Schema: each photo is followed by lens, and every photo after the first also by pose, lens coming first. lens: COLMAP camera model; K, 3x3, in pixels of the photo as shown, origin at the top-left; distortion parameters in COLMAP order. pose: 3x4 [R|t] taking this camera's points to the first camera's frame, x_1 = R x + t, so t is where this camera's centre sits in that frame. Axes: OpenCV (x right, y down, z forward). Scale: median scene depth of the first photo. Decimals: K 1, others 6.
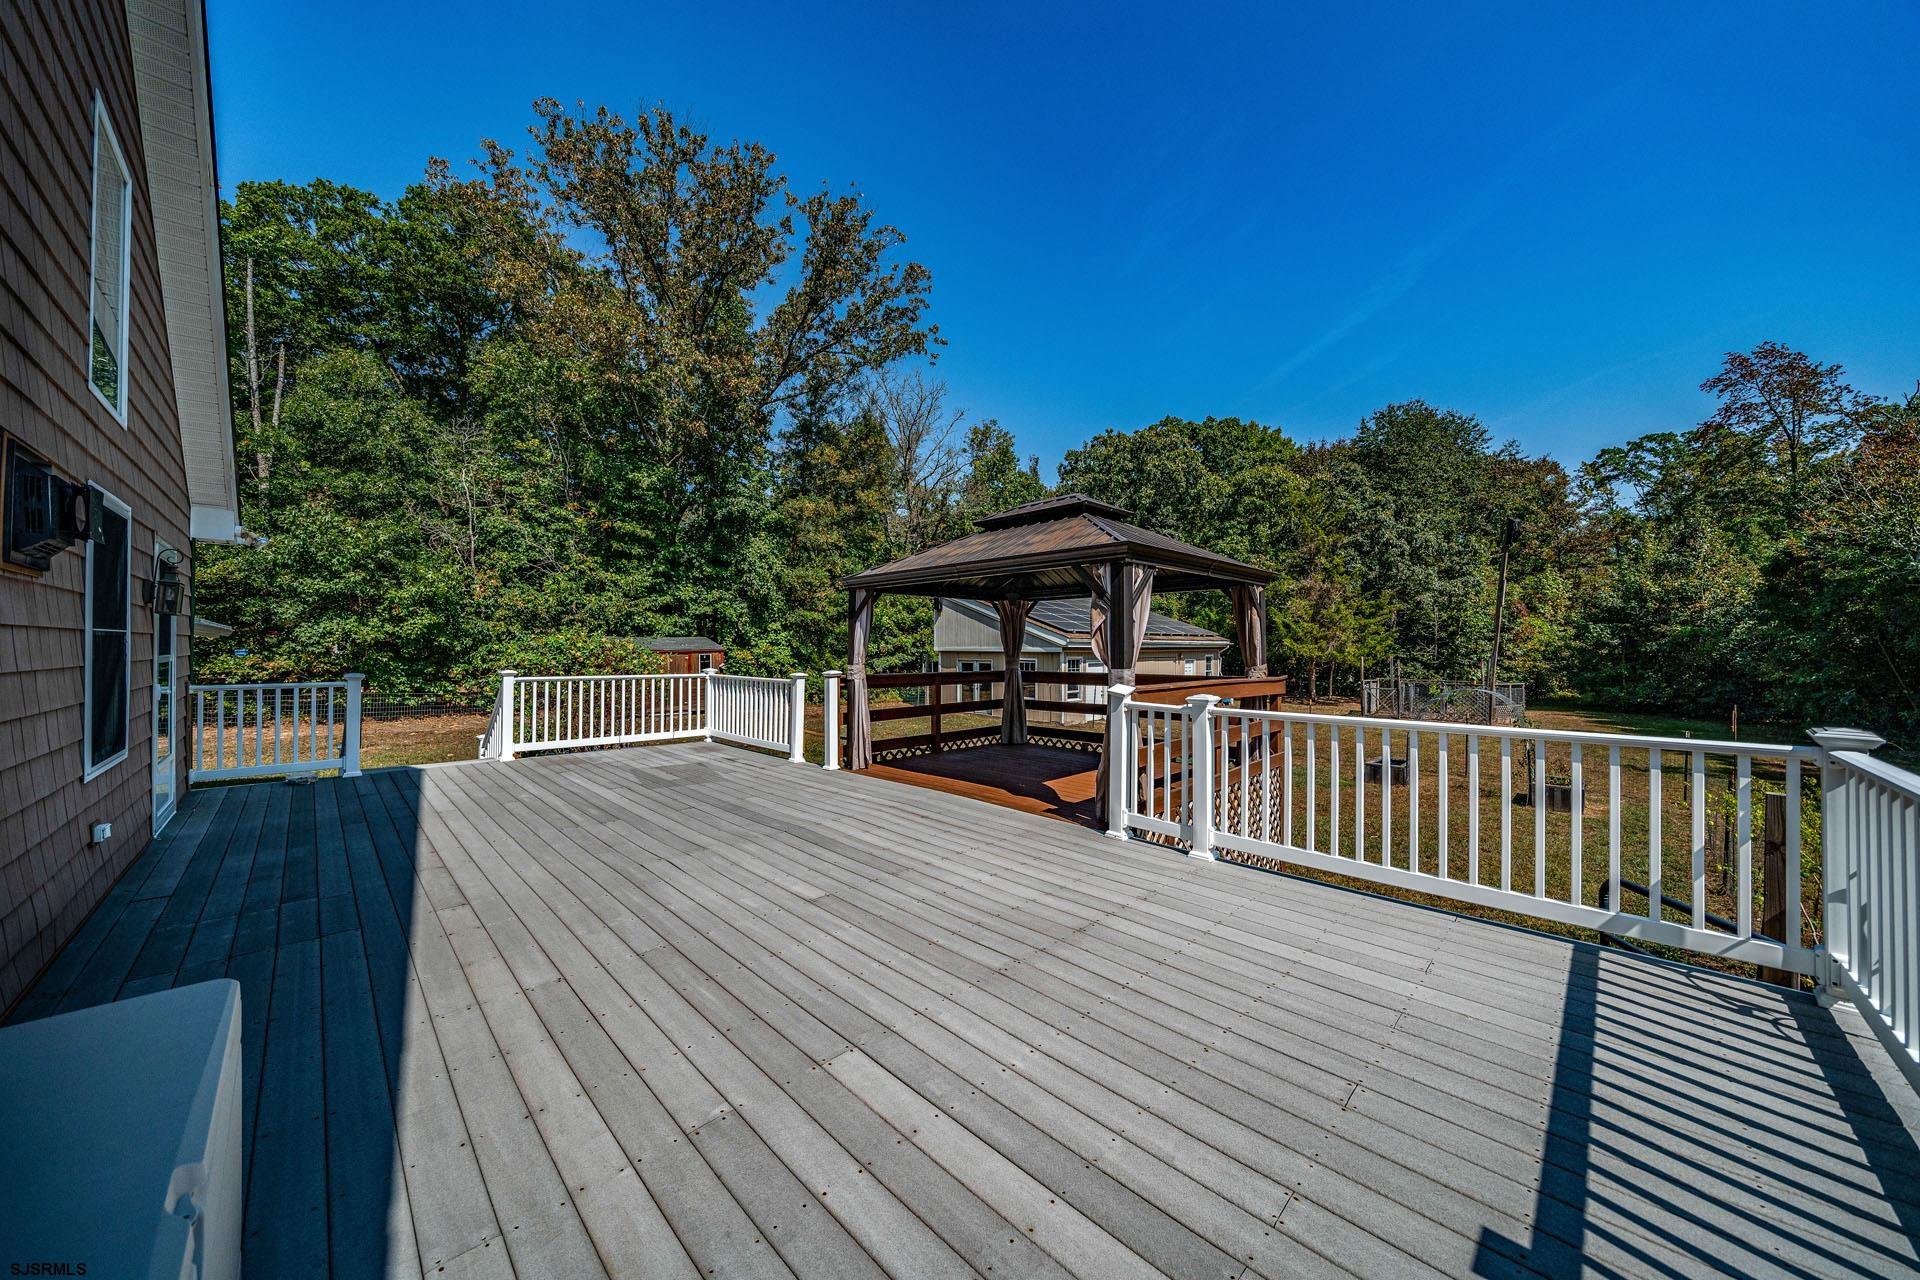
lens RADIAL K [[650.0, 0, 958.5], [0, 650.0, 645.0], [0, 0, 1]] dist [-0.001768, -0.000051]
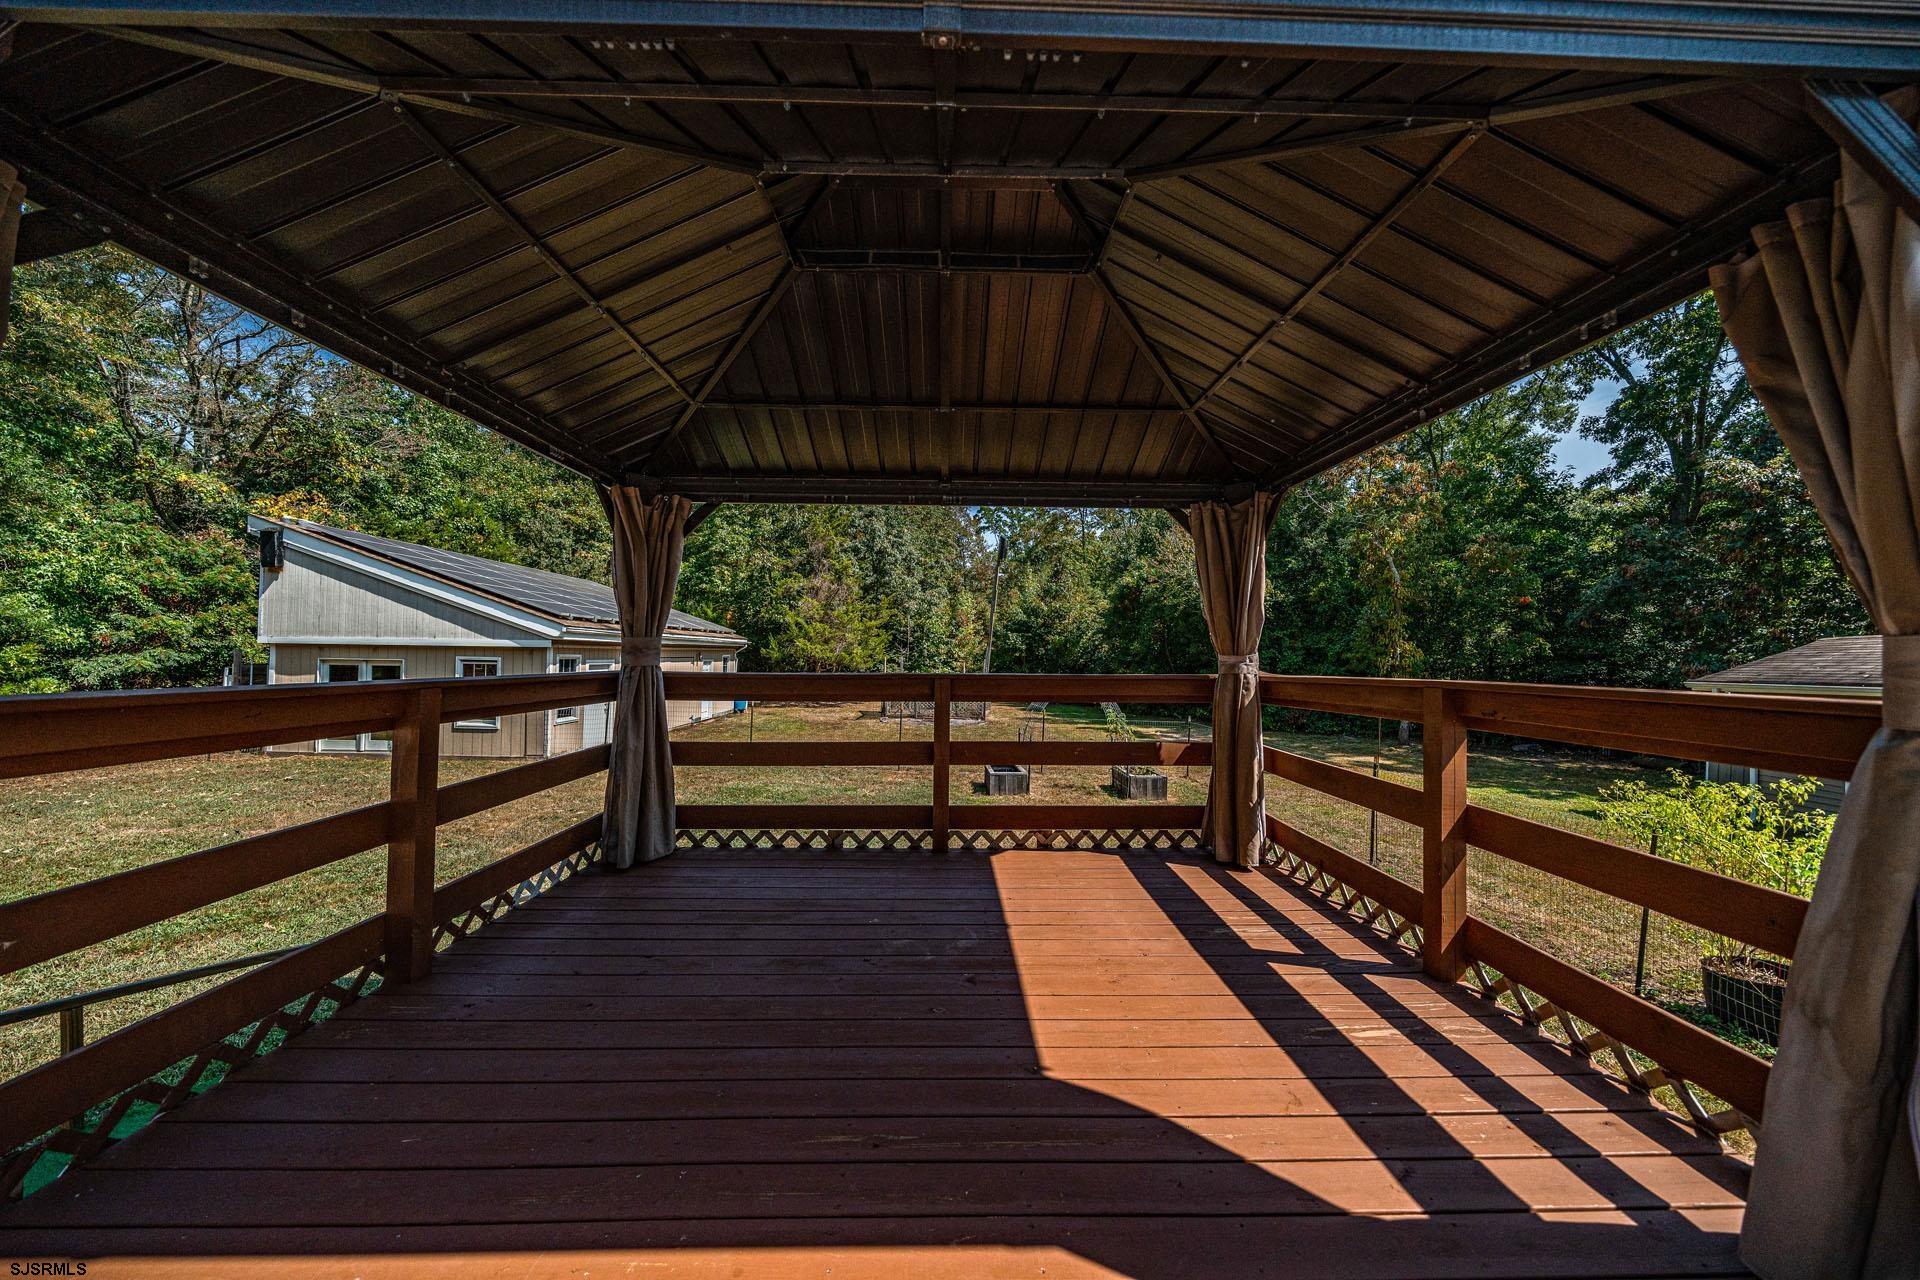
lens RADIAL K [[650.0, 0, 956.4], [0, 650.0, 641.5], [0, 0, 1]] dist [-0.001768, -0.000051]
pose [[0.693079, 0.021748, 0.720534, -0.020881], [-0.013275, 0.999760, -0.017406, 0.007956], [-0.720740, 0.002499, 0.693201, 0.184867]]
